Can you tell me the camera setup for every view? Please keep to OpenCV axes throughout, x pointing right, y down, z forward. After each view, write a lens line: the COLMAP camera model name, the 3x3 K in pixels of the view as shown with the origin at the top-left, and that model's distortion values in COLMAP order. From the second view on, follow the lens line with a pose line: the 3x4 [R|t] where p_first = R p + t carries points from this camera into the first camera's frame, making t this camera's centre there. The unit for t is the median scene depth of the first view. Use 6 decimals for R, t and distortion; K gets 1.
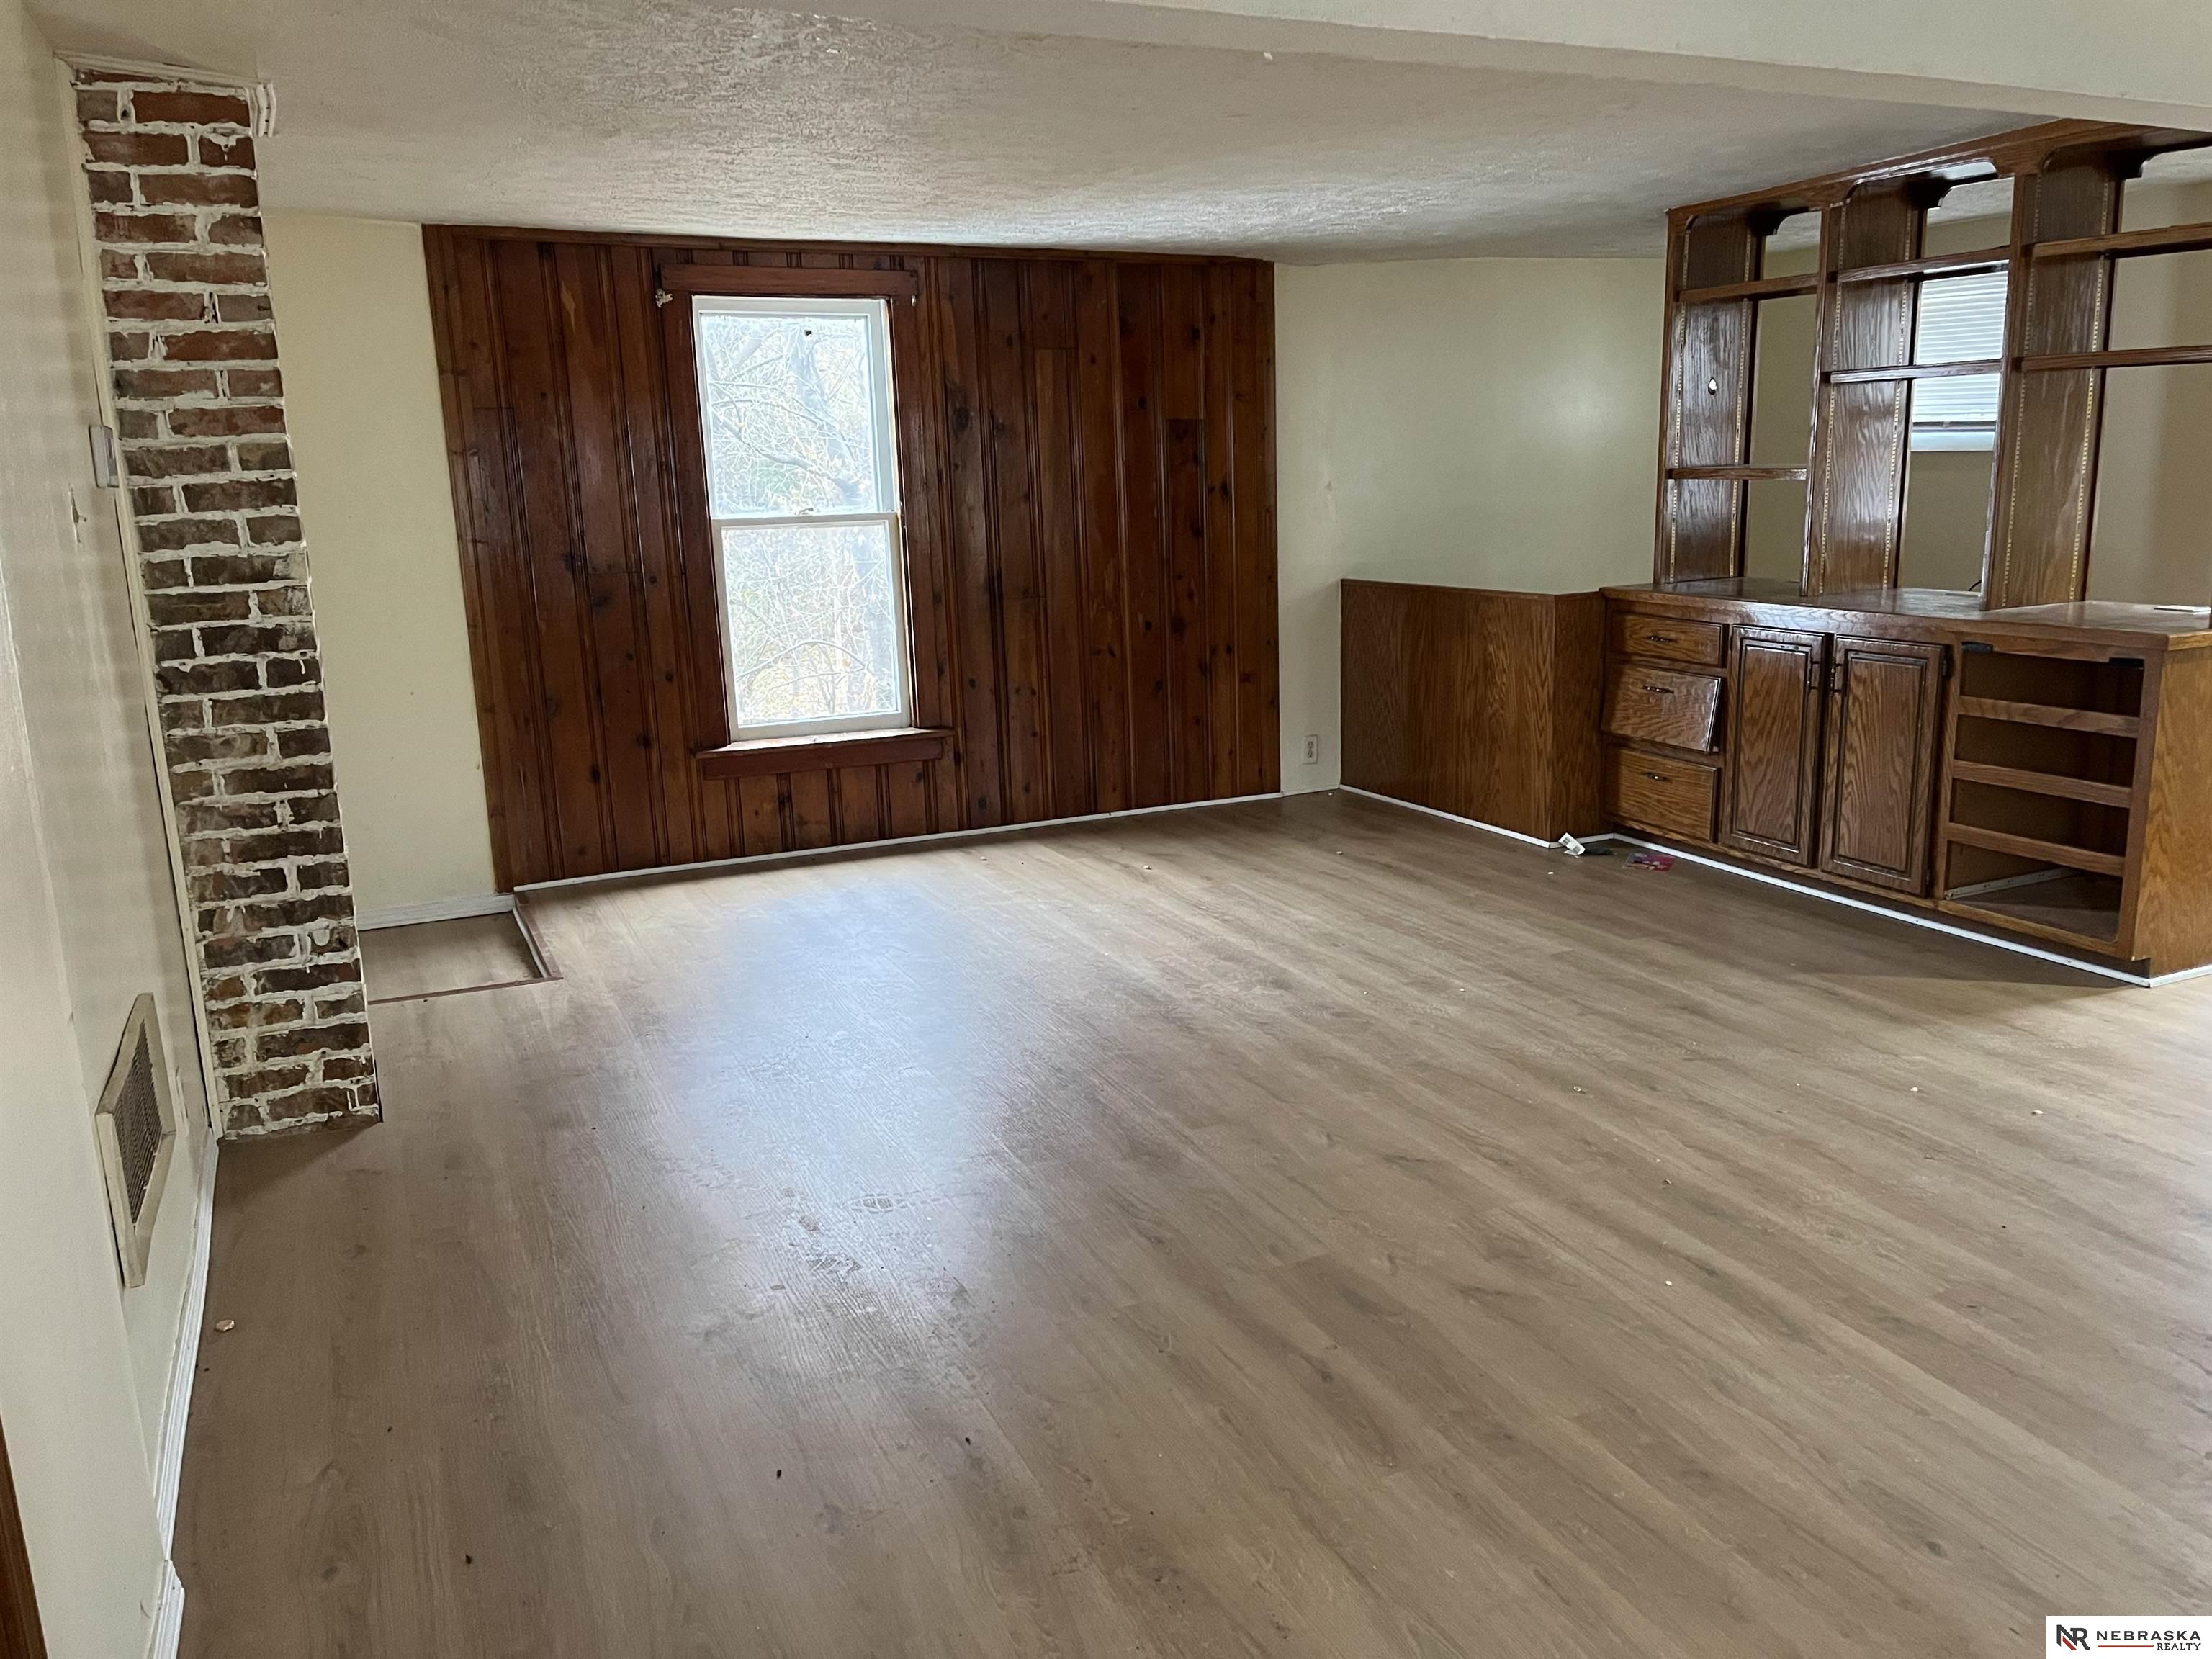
lens RADIAL K [[1672.4, 0, 1116.9], [0, 1672.4, 827.2], [0, 0, 1]] dist [0.066564, -0.078271]
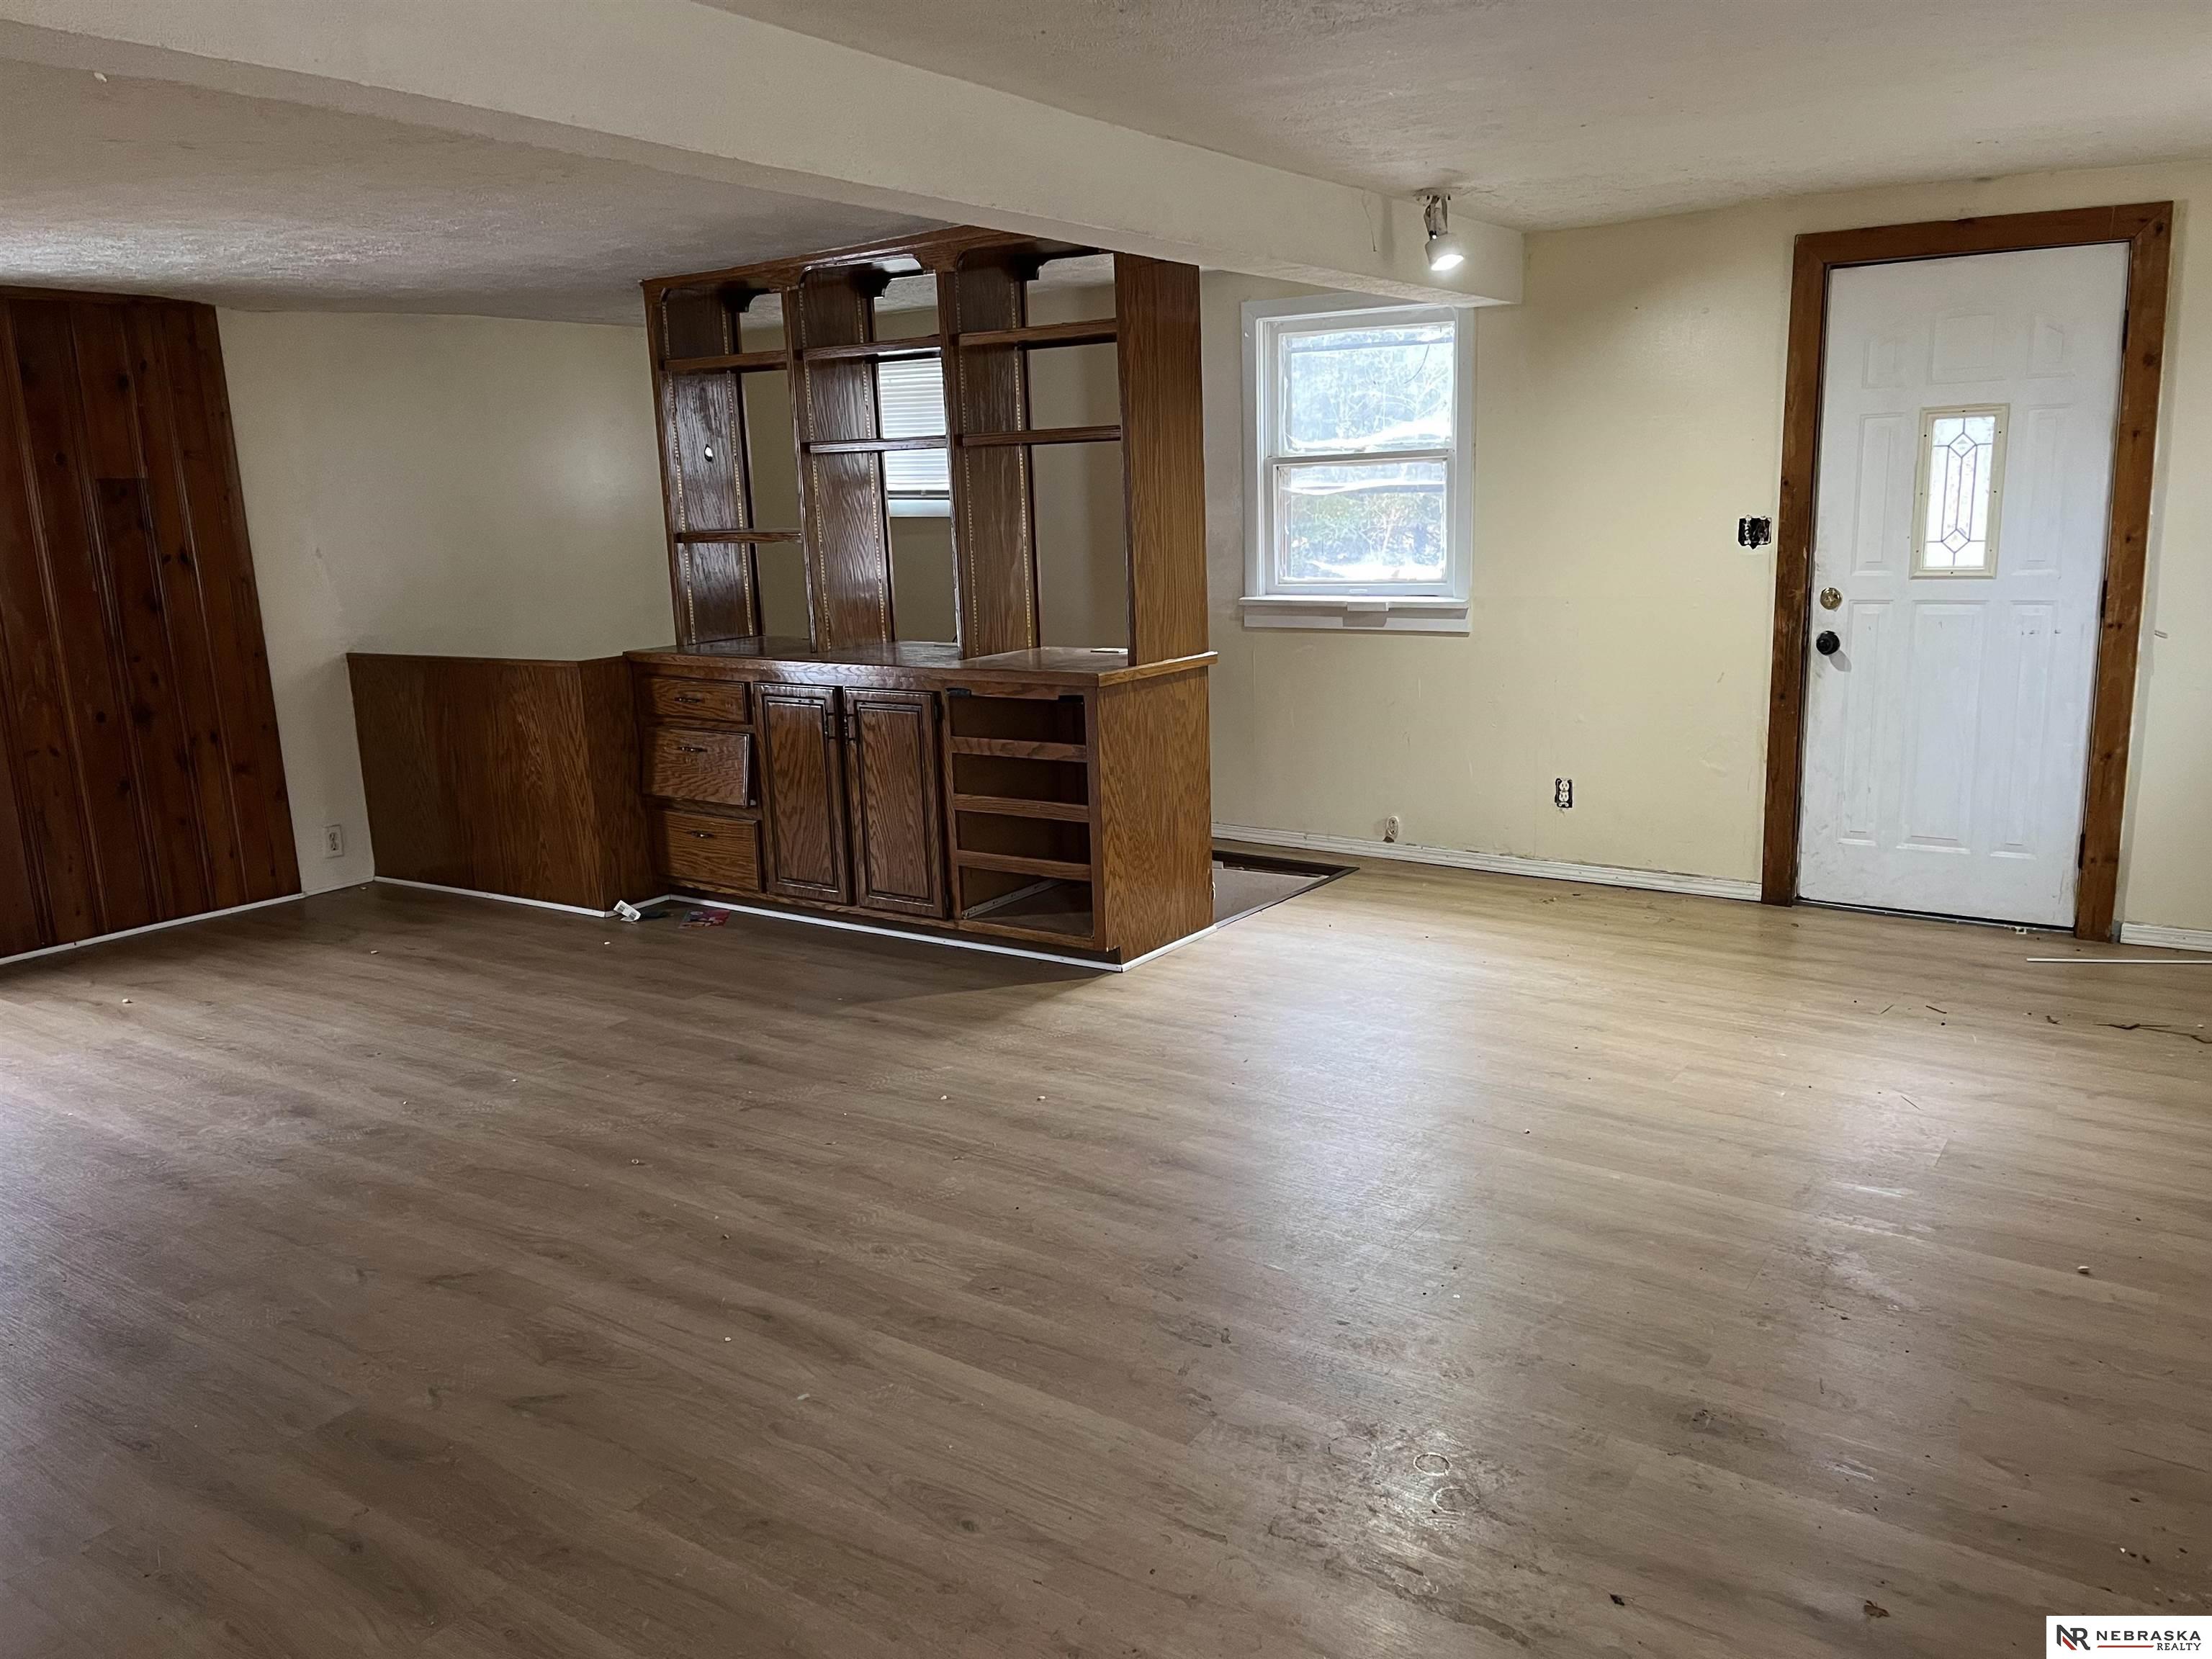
lens RADIAL K [[1672.4, 0, 1119.9], [0, 1672.4, 837.6], [0, 0, 1]] dist [0.066564, -0.078271]
pose [[0.856699, -0.103429, 0.505340, 0.030717], [0.118410, 0.992962, 0.002492, -0.001152], [-0.502041, 0.057702, 0.862917, -0.001519]]
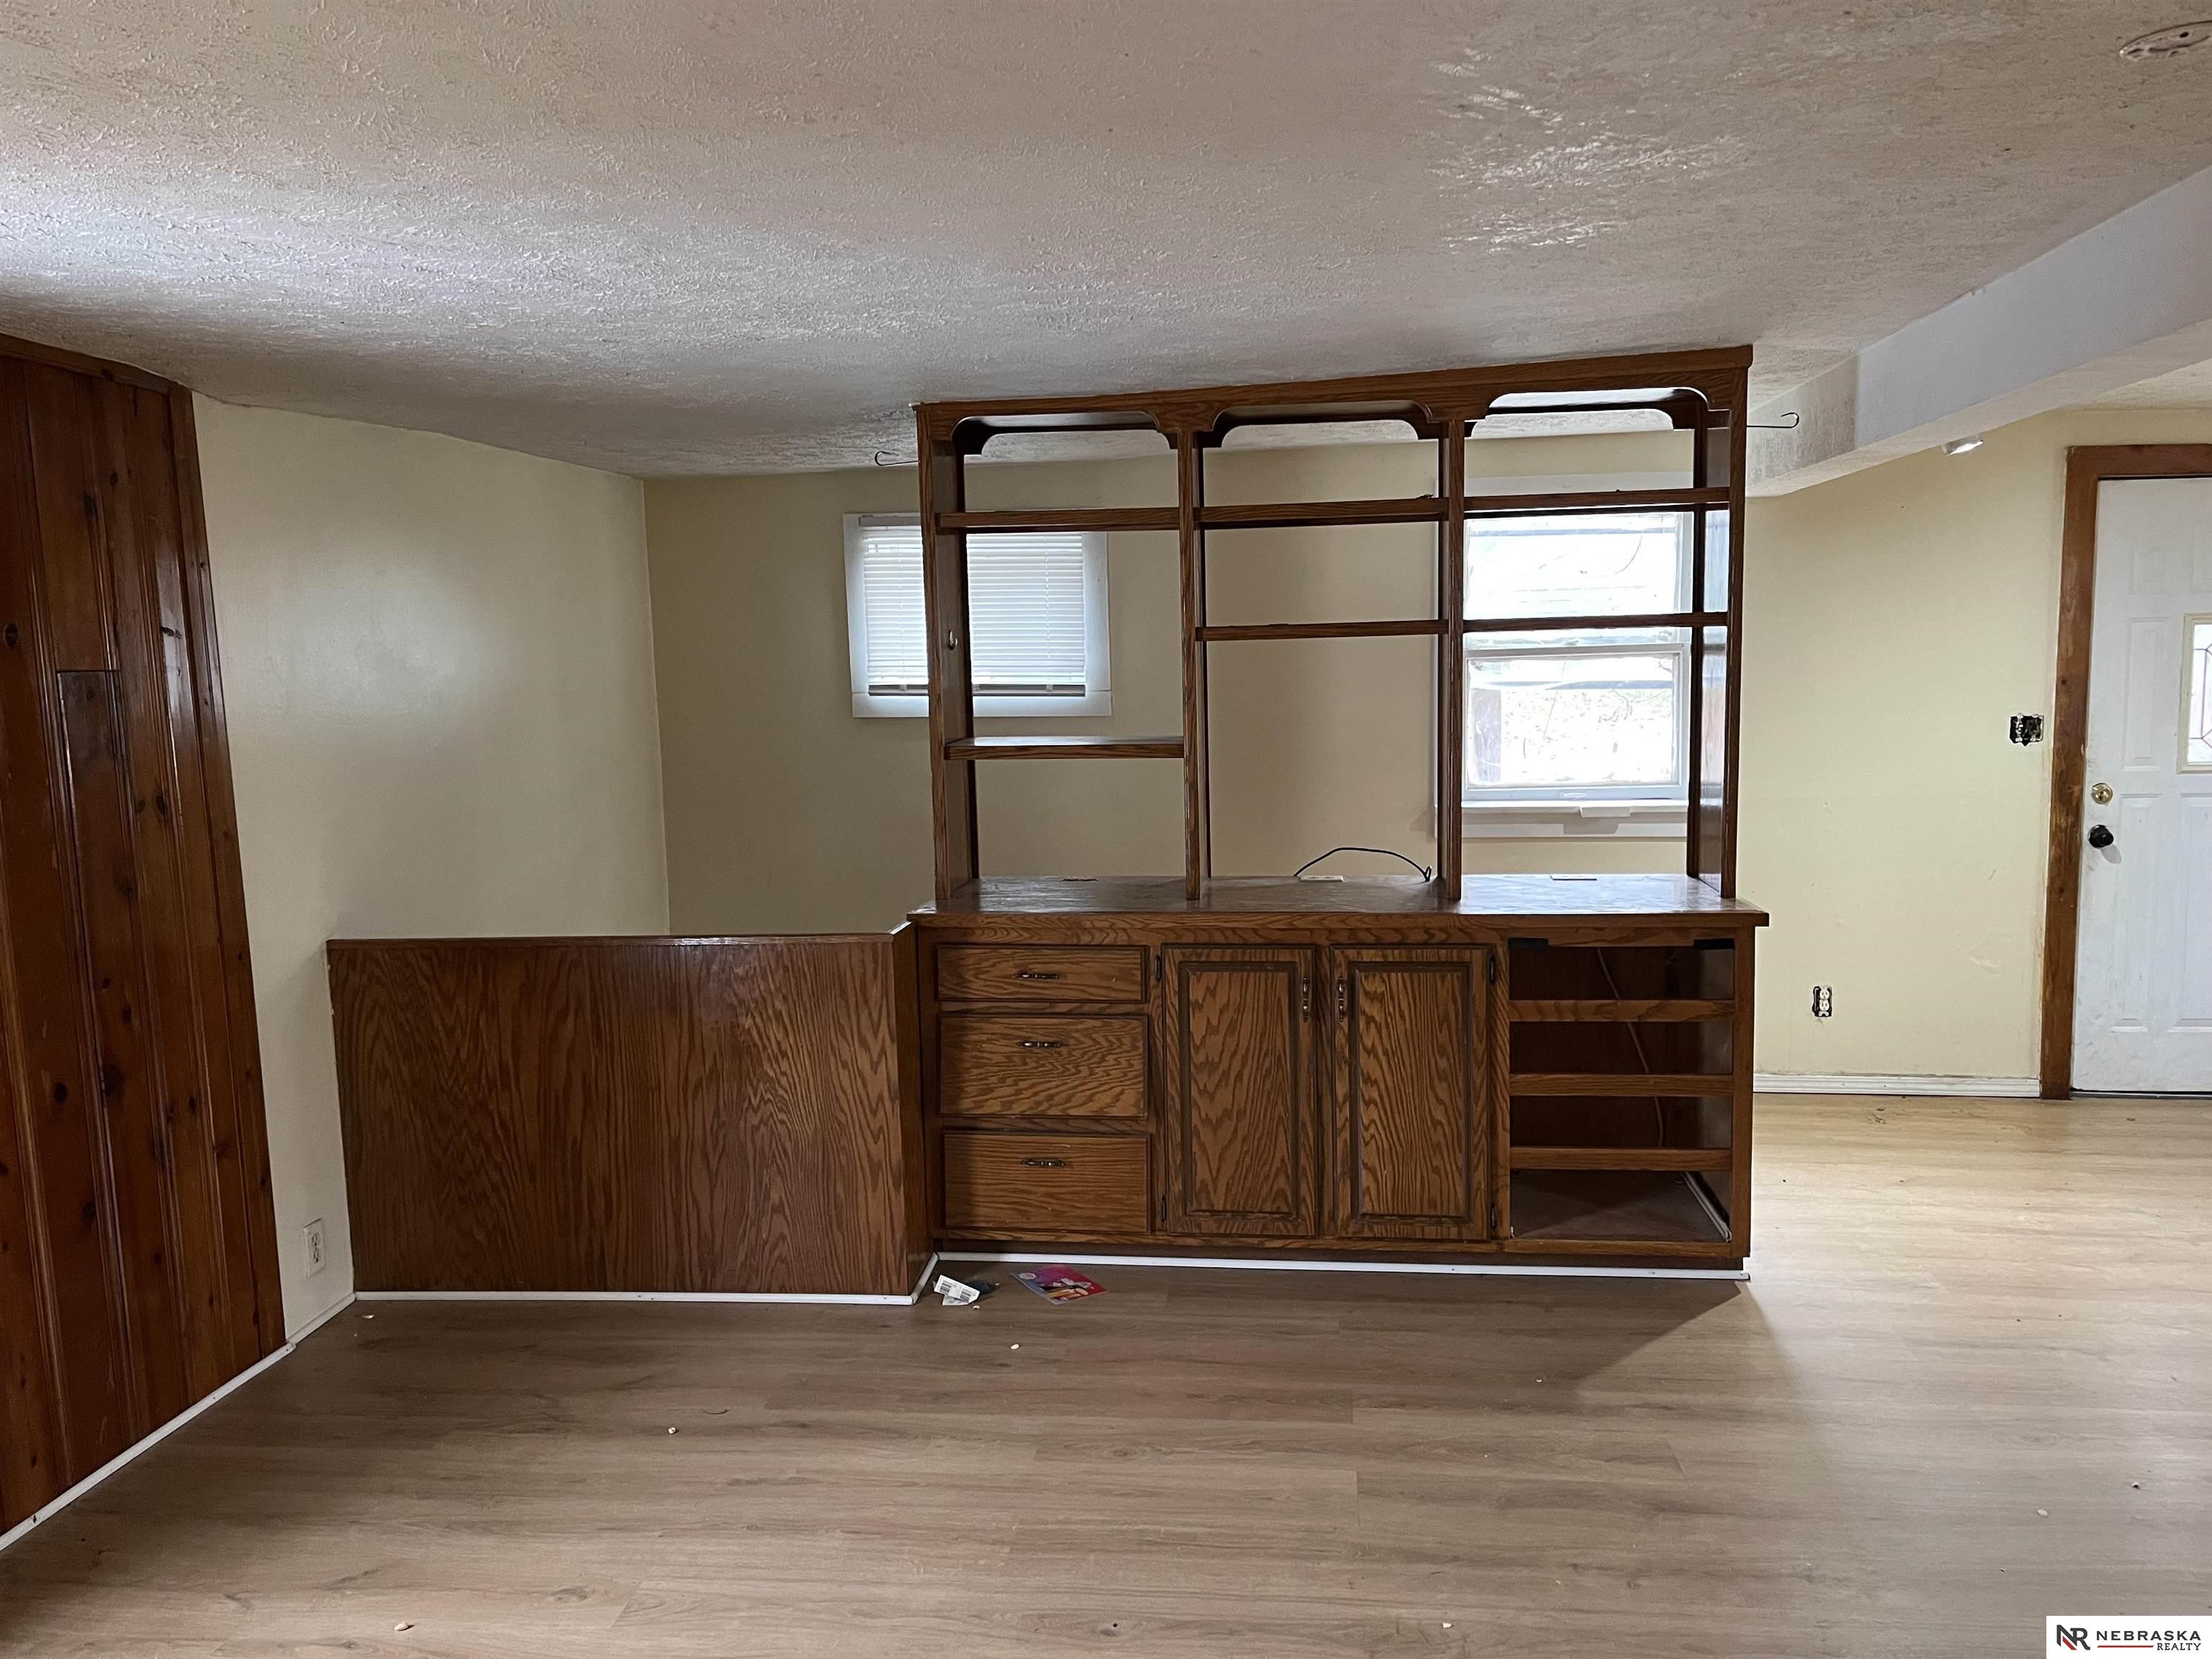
lens RADIAL K [[1672.4, 0, 1118.1], [0, 1672.4, 832.7], [0, 0, 1]] dist [0.066564, -0.078271]
pose [[0.523531, -0.074408, 0.848751, -0.335710], [0.193091, 0.980621, -0.033134, -0.177080], [-0.829838, 0.181233, 0.527754, 0.722928]]
